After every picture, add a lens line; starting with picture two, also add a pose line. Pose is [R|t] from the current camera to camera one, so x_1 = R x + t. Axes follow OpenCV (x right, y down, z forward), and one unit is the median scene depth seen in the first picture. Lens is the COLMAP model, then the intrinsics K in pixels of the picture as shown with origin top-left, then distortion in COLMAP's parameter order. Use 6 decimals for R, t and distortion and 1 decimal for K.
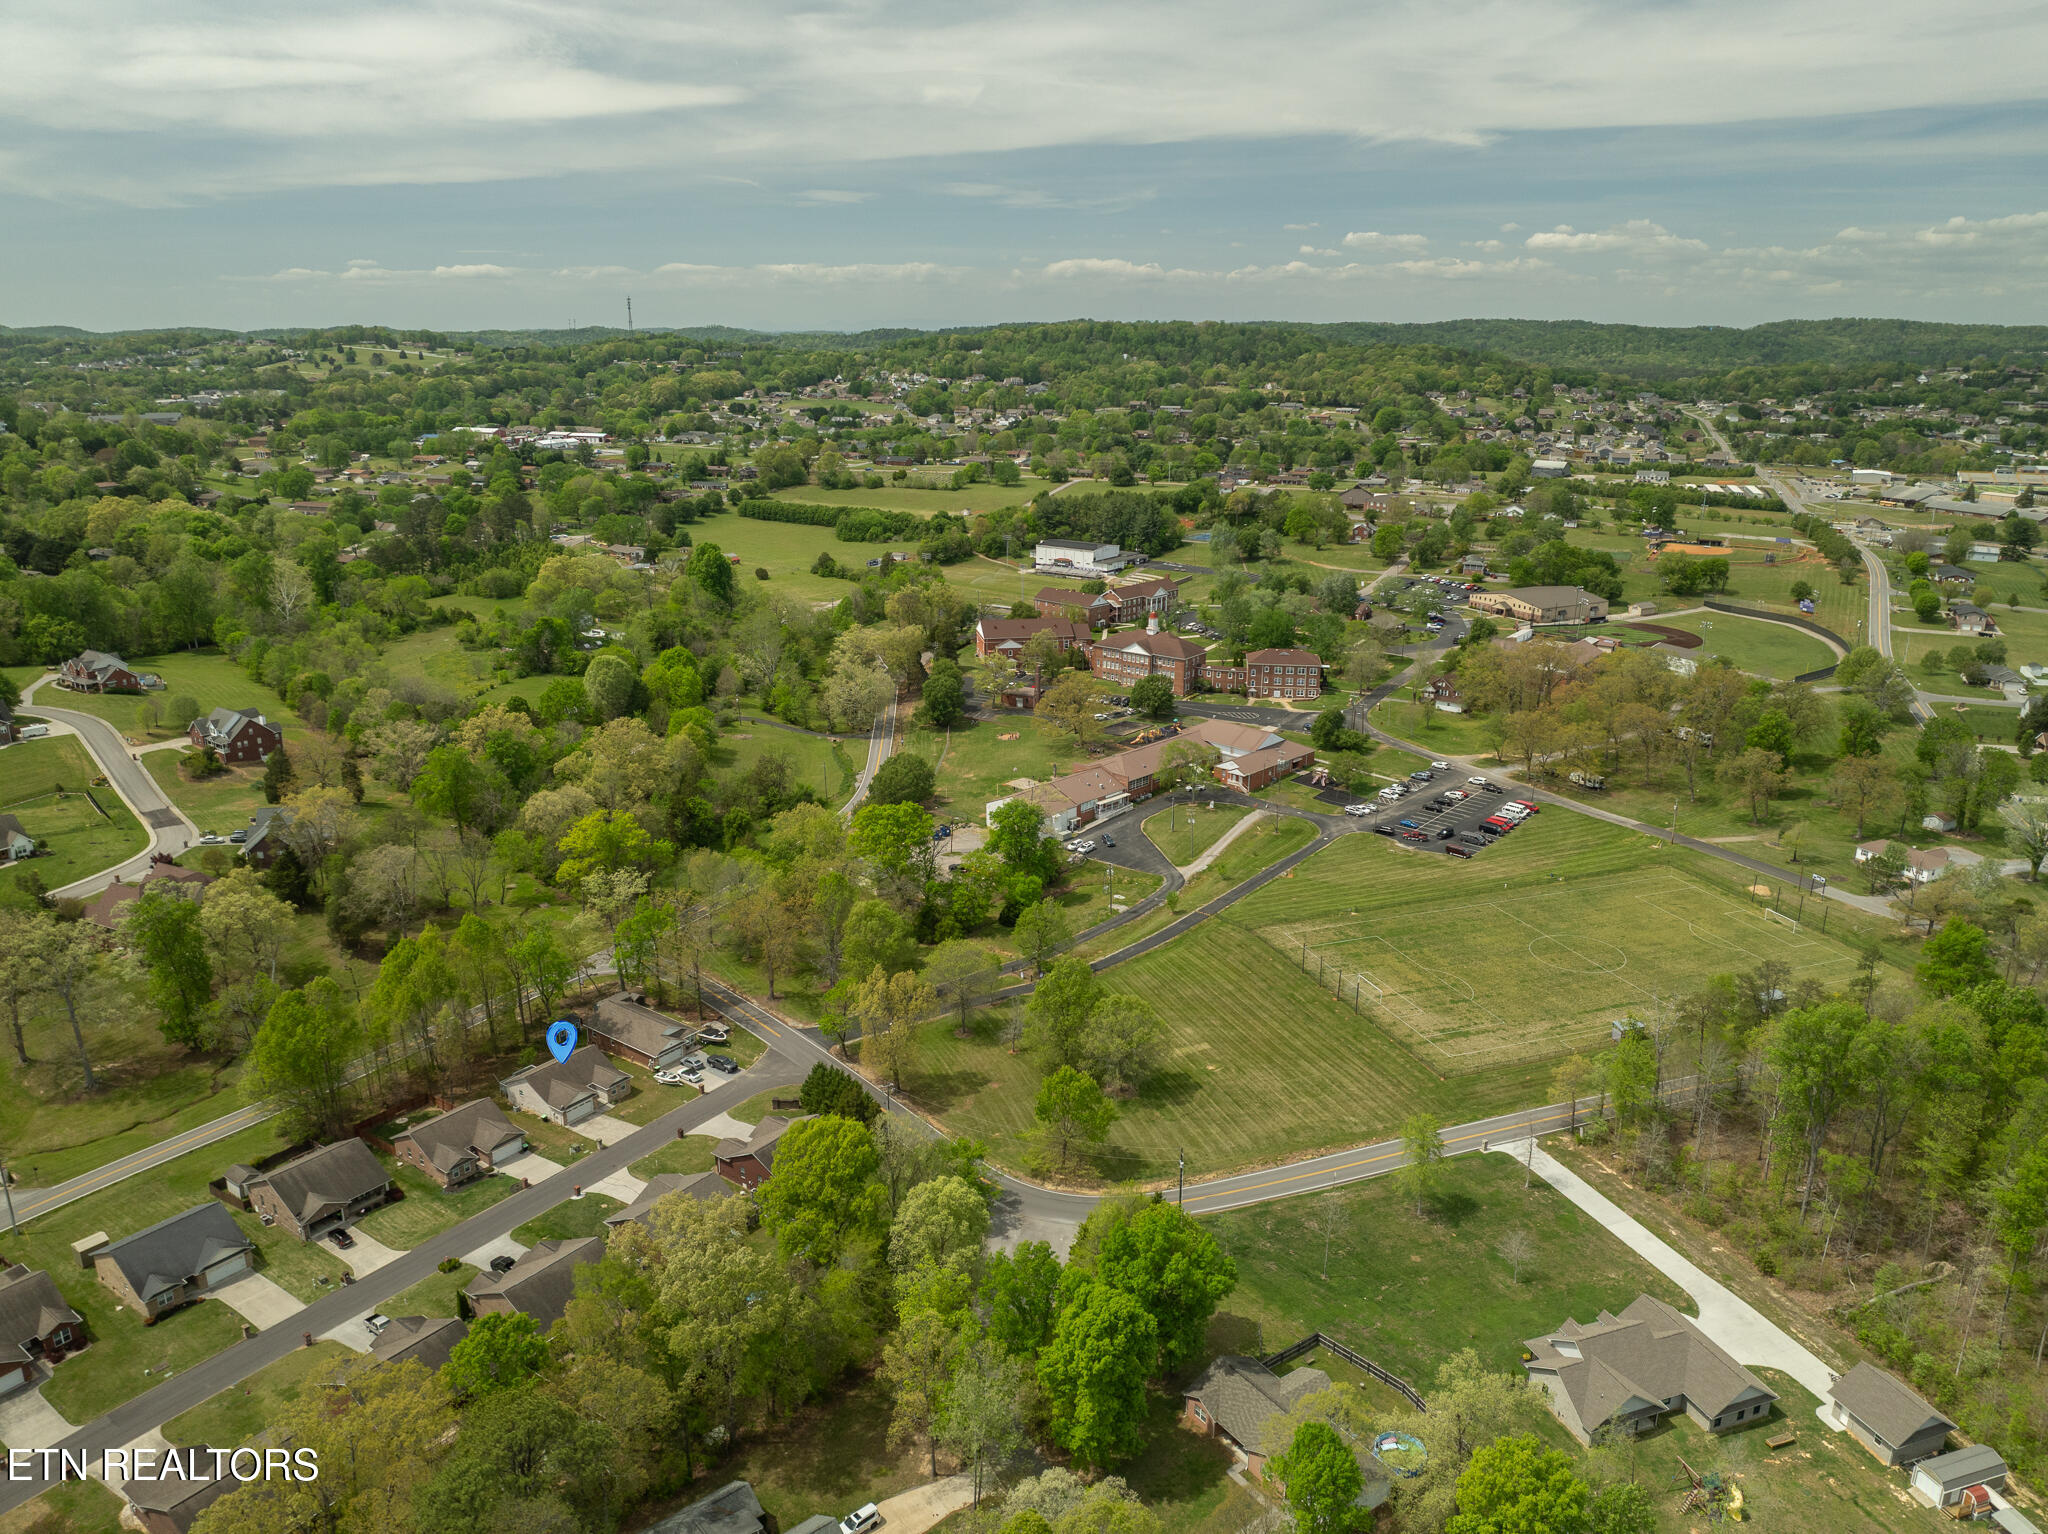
lens RADIAL K [[1435.9, 0, 1024.0], [0, 1435.9, 767.0], [0, 0, 1]] dist [-0.032820, -0.008004]
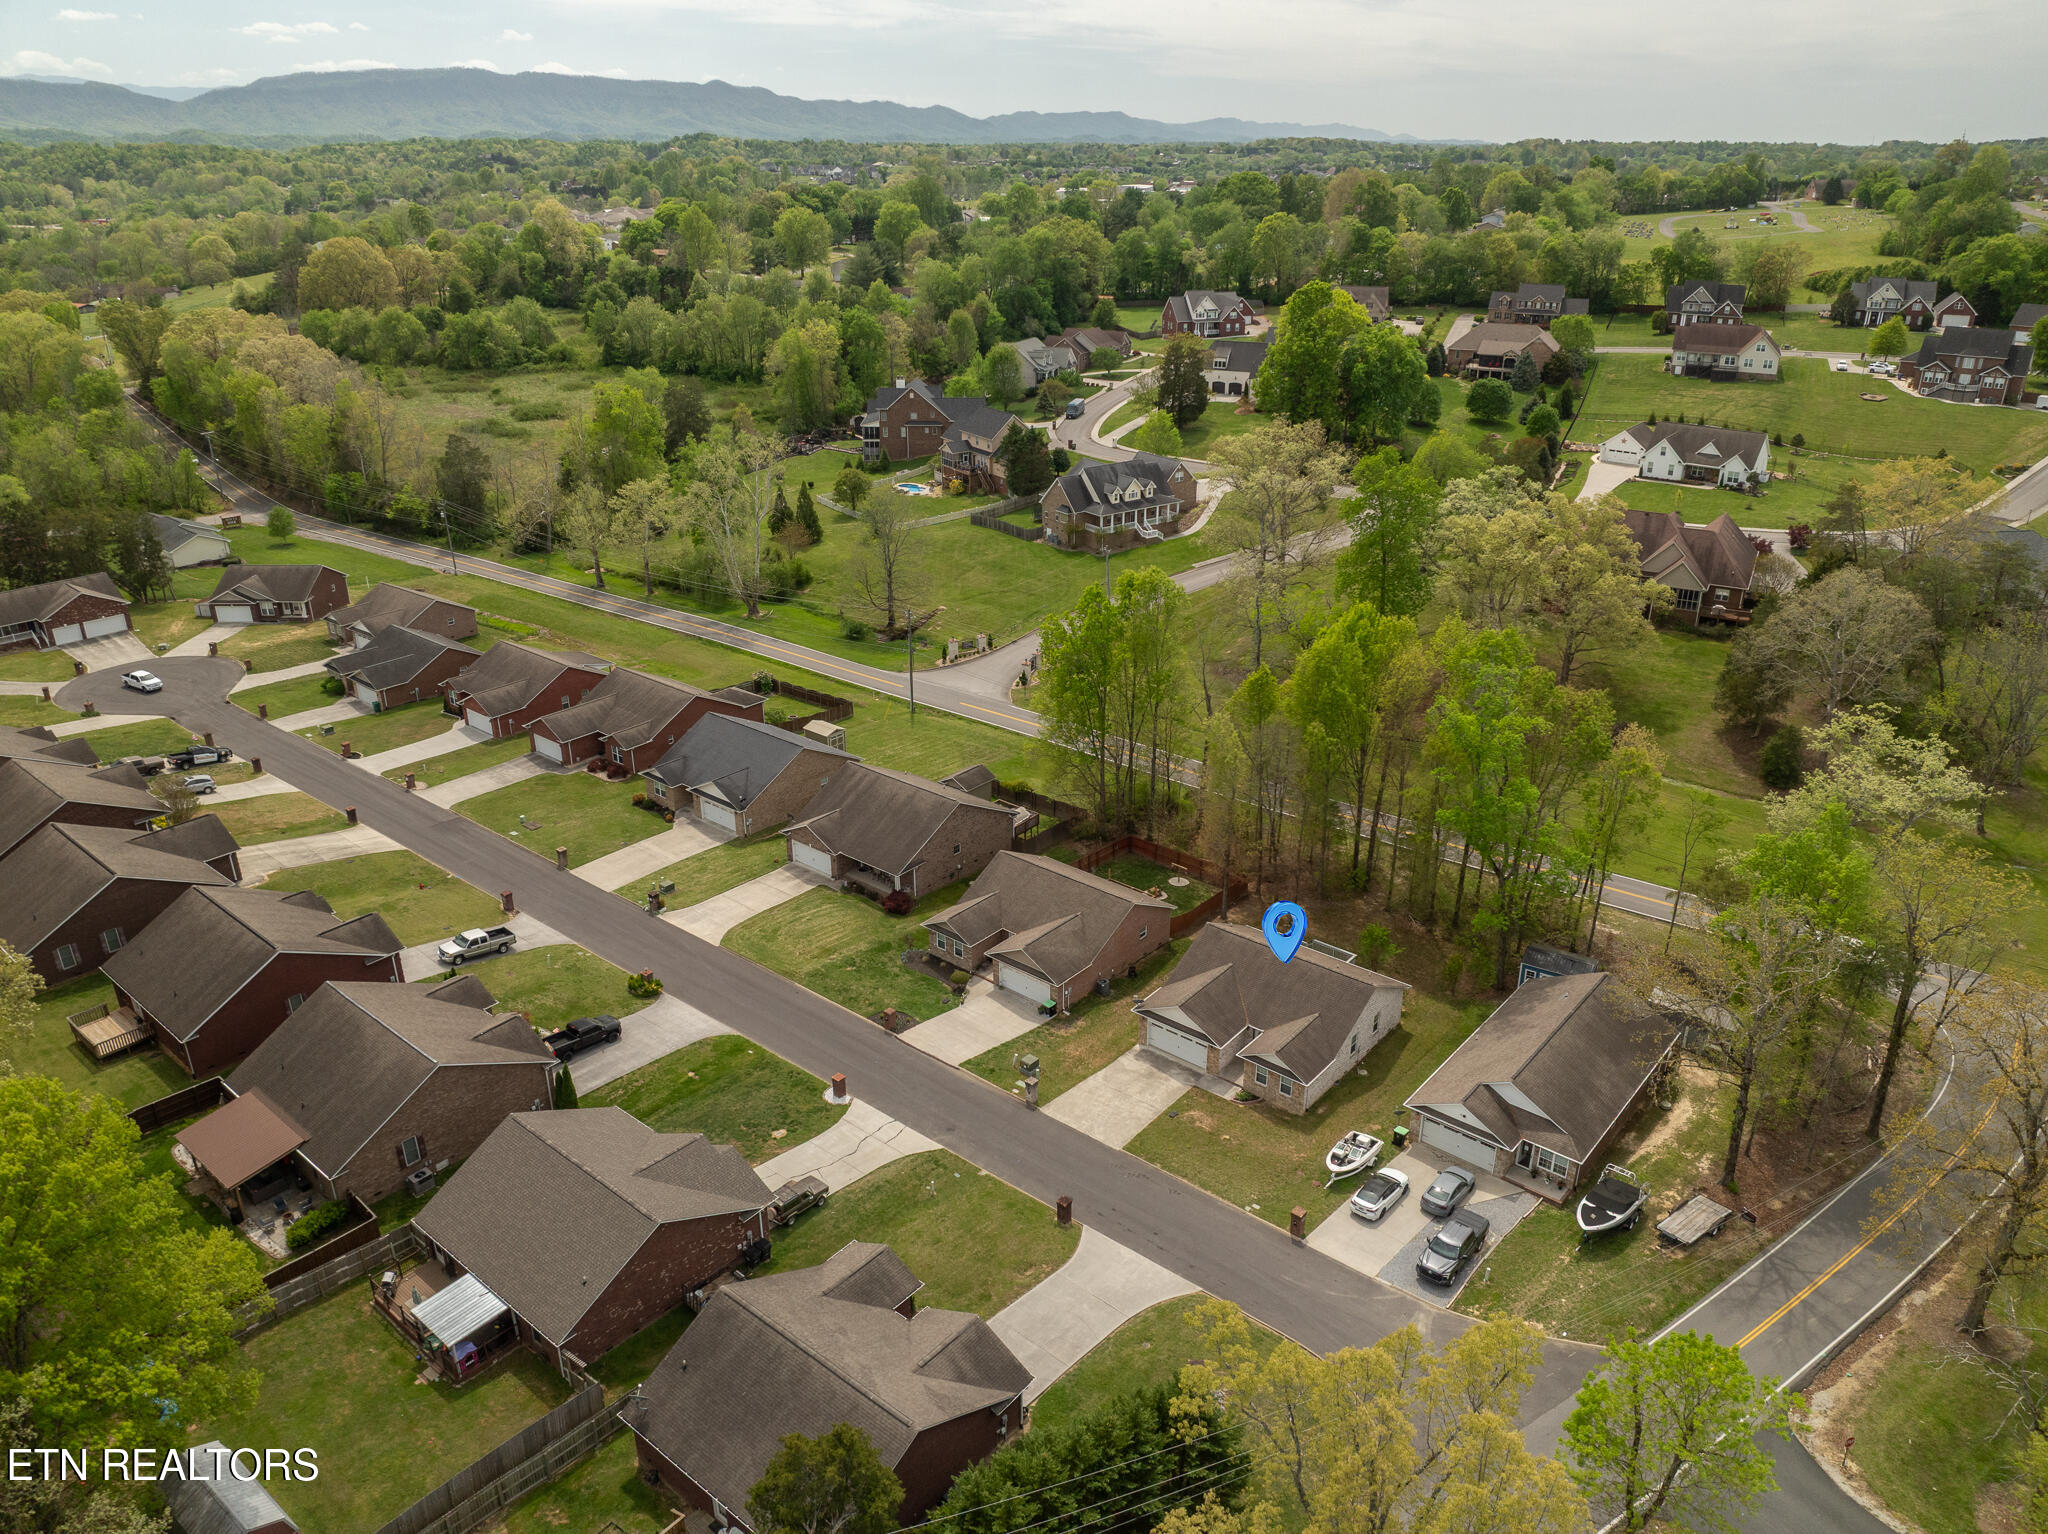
lens RADIAL K [[1435.9, 0, 1024.0], [0, 1435.9, 767.0], [0, 0, 1]] dist [-0.032820, -0.008004]
pose [[-0.044790, 0.410979, -0.910544, 0.034880], [-0.295879, 0.865107, 0.405025, 0.001198], [0.954175, 0.287552, 0.082852, 0.539362]]
